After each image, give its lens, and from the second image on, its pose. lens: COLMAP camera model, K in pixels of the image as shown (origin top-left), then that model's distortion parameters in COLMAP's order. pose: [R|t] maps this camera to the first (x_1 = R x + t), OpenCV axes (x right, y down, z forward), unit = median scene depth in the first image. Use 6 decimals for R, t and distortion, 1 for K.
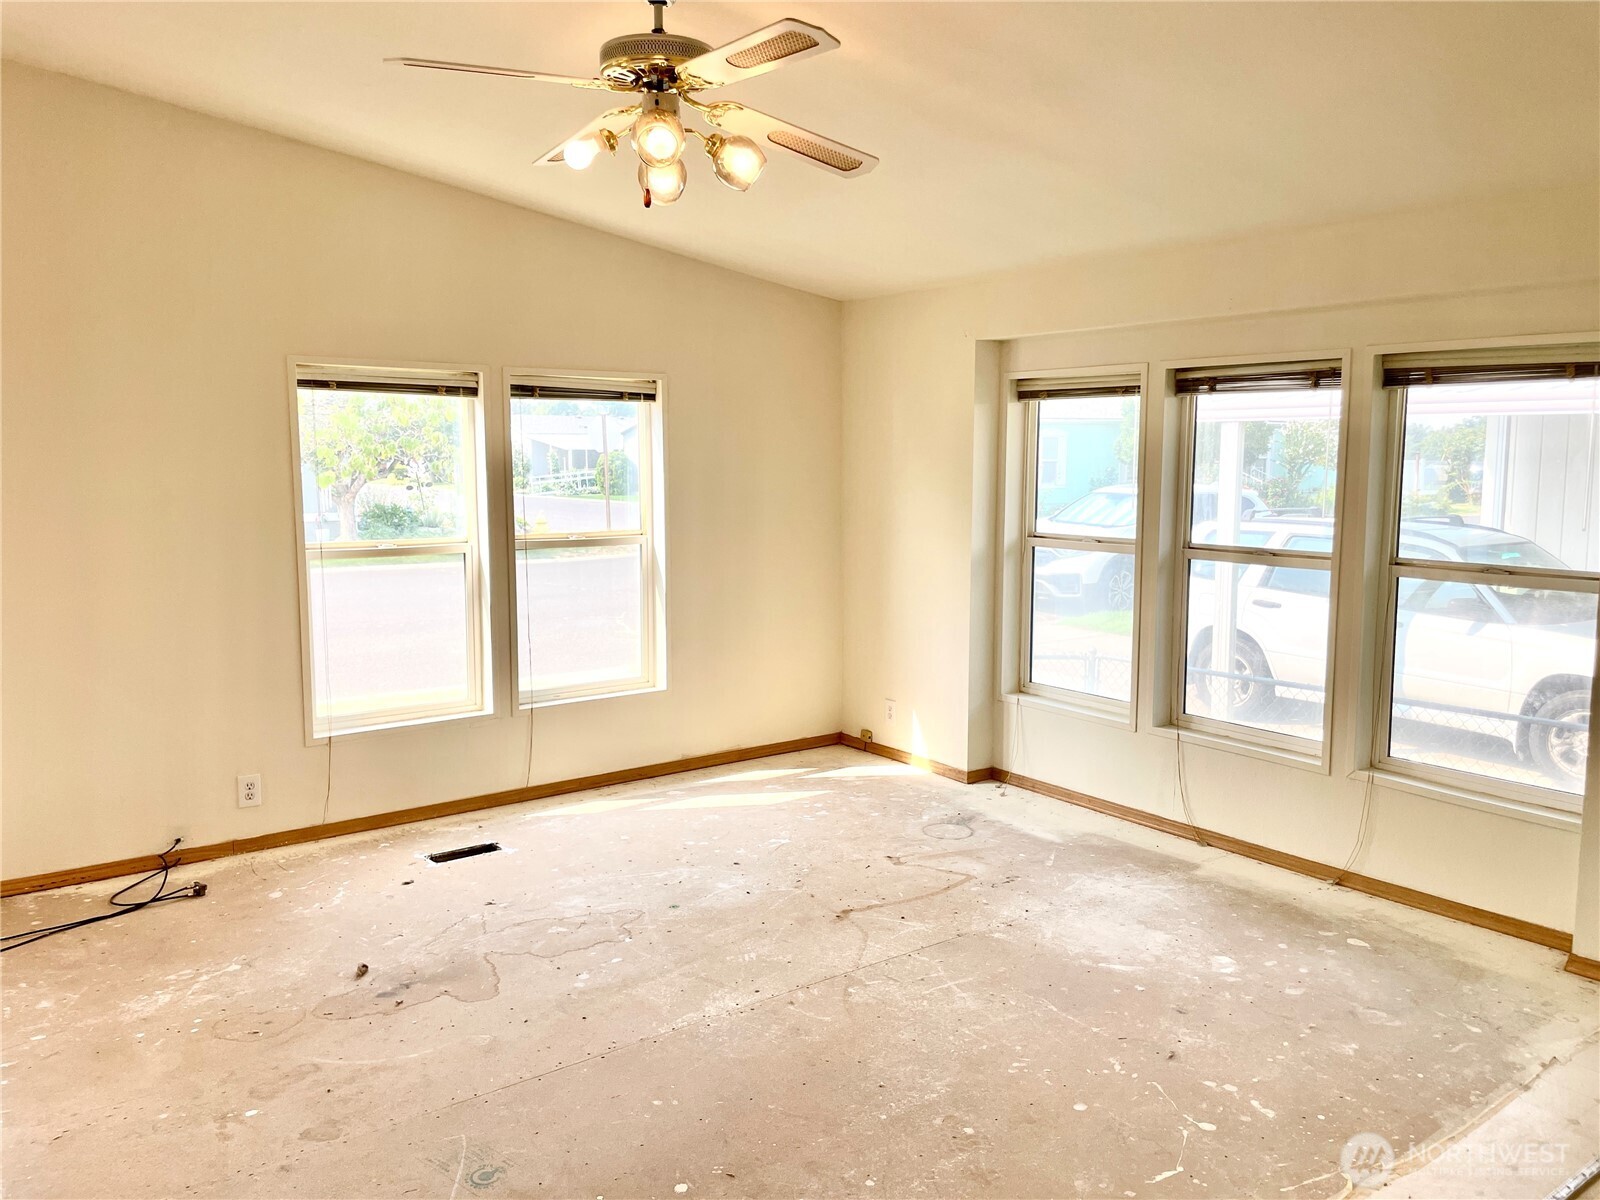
lens RADIAL K [[1217.3, 0, 802.3], [0, 1217.3, 601.5], [0, 0, 1]] dist [0.001841, -0.000223]
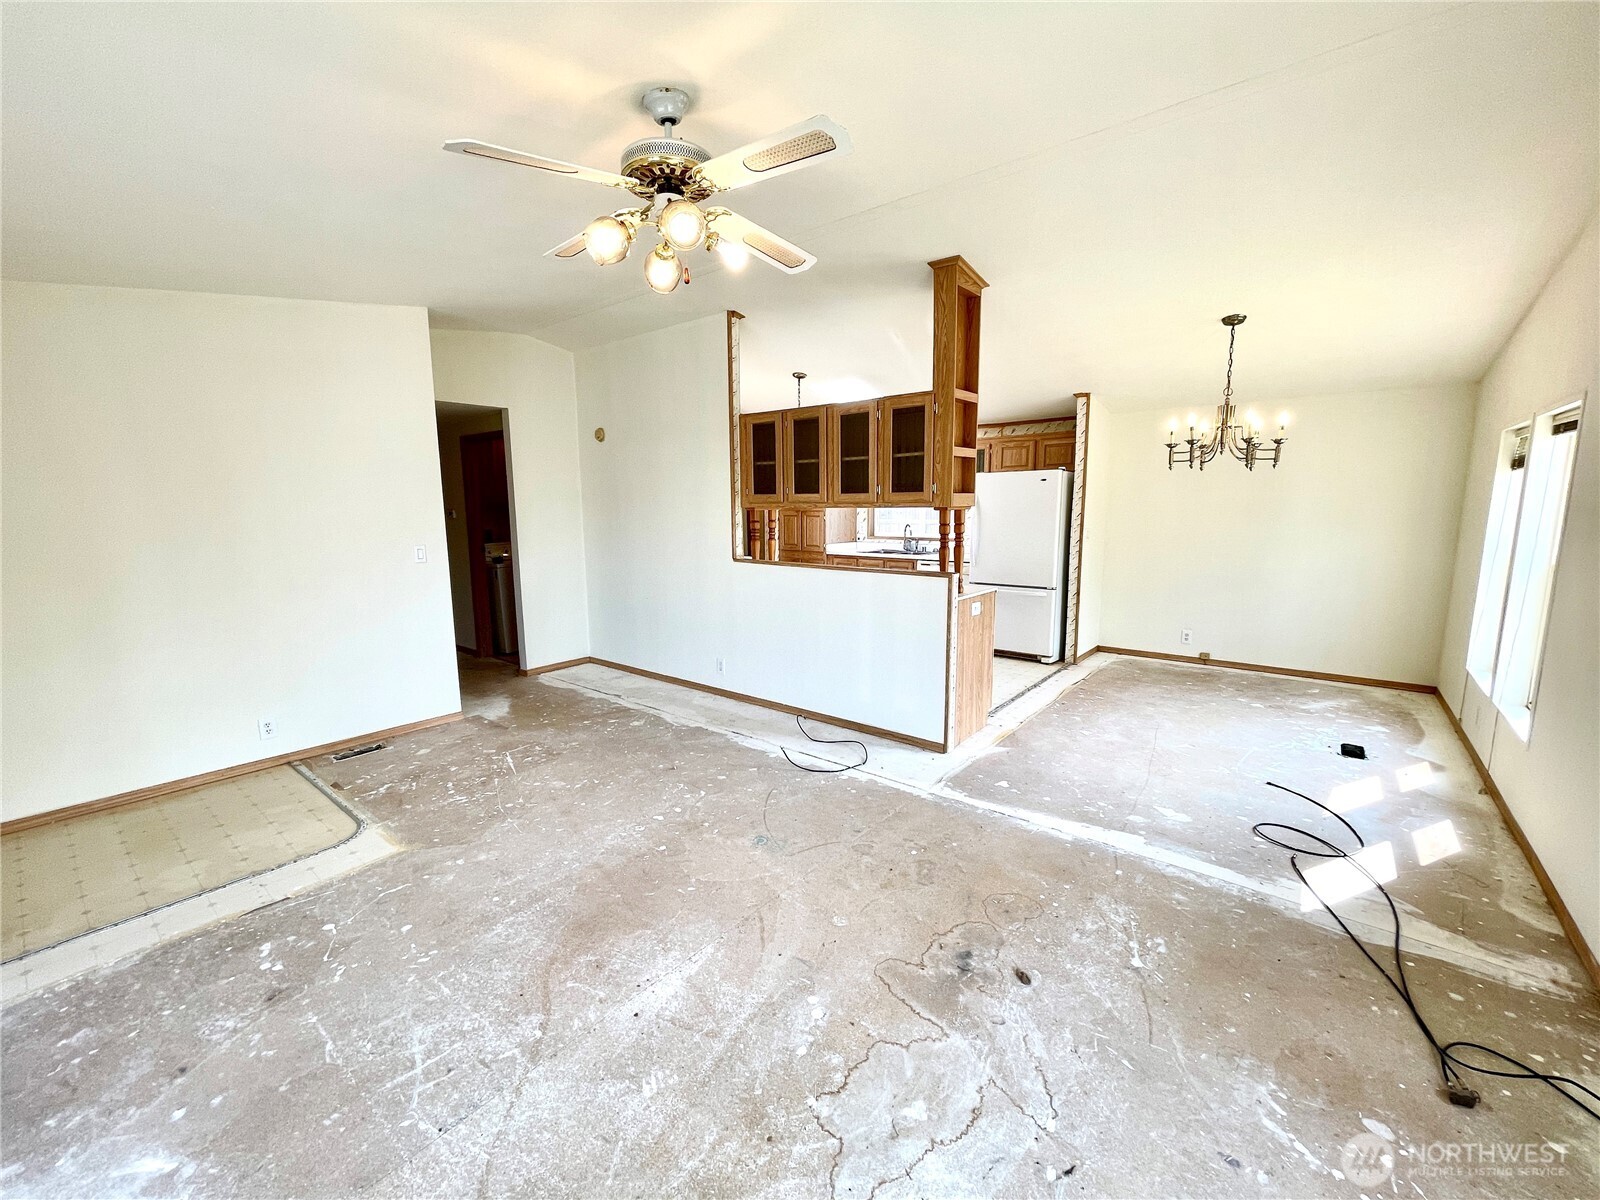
lens RADIAL K [[647.3, 0, 799.7], [0, 647.3, 599.0], [0, 0, 1]] dist [0.001018, -0.000483]
pose [[-0.967374, 0.045207, -0.249286, -0.048804], [-0.023039, 0.964177, 0.264258, -0.159706], [0.252302, 0.261379, -0.931678, 1.405253]]
